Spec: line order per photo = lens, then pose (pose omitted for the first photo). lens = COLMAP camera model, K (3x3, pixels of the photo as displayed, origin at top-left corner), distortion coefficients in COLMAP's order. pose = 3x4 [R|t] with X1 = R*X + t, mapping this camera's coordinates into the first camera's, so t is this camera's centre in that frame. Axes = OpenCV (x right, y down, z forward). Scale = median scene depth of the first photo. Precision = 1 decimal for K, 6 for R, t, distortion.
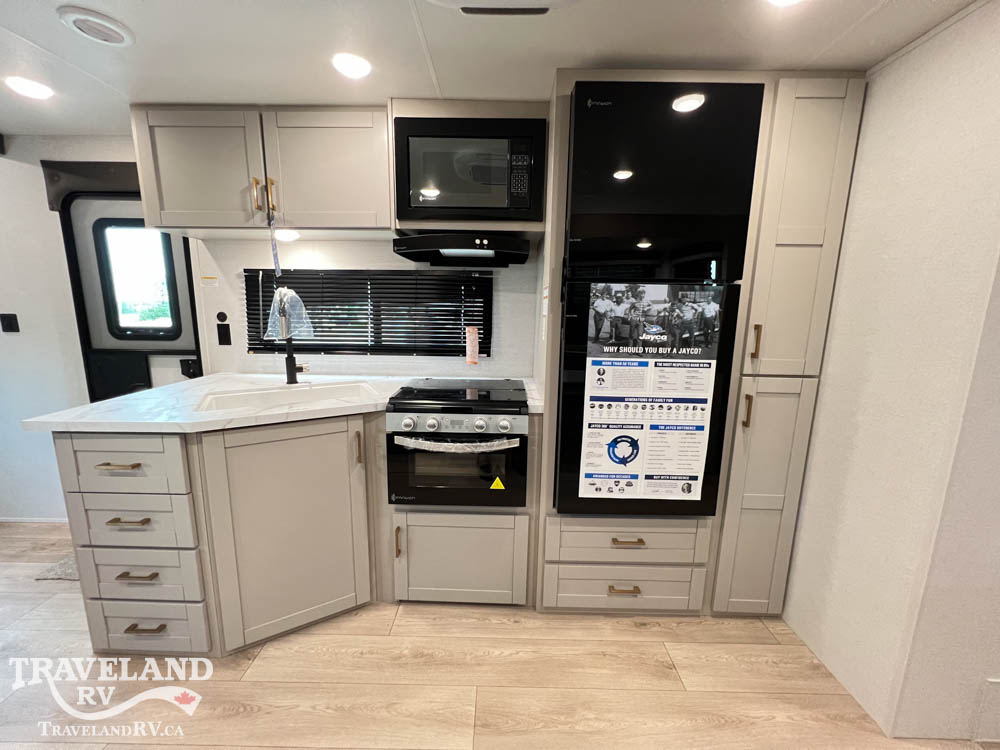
lens RADIAL K [[398.9, 0, 498.6], [0, 398.9, 374.0], [0, 0, 1]] dist [-0.001213, 0.000953]
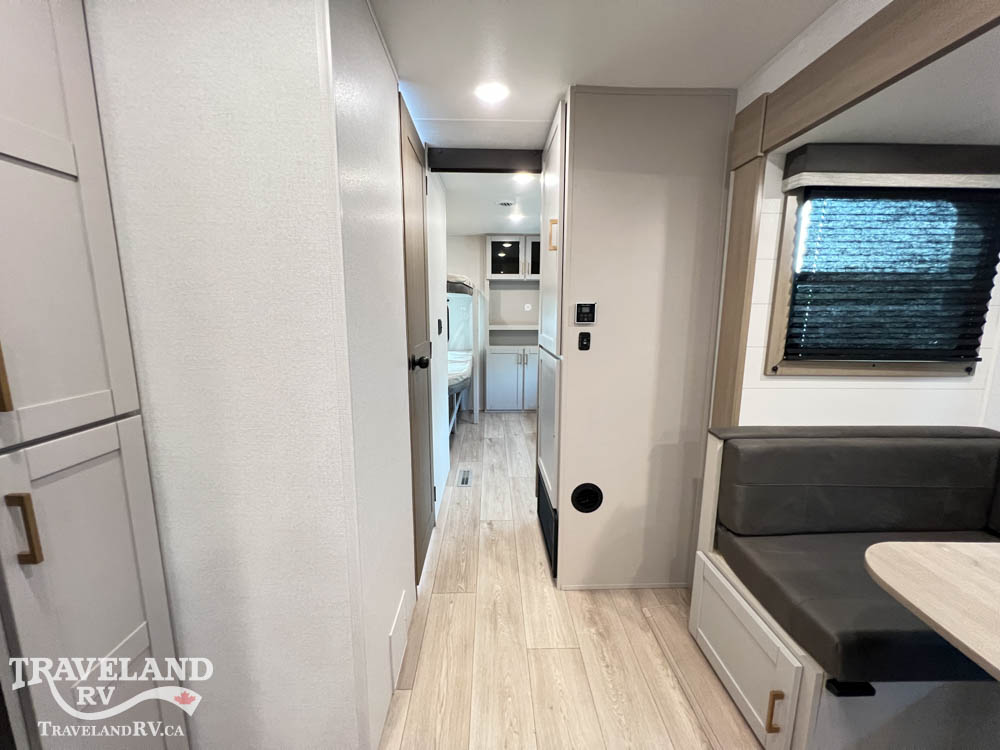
lens RADIAL K [[398.9, 0, 499.6], [0, 398.9, 374.9], [0, 0, 1]] dist [-0.001213, 0.000953]
pose [[-0.032277, -0.181229, 0.982911, 0.184393], [0.167153, 0.968594, 0.184079, -0.057893], [-0.985402, 0.170238, -0.000970, 0.406695]]
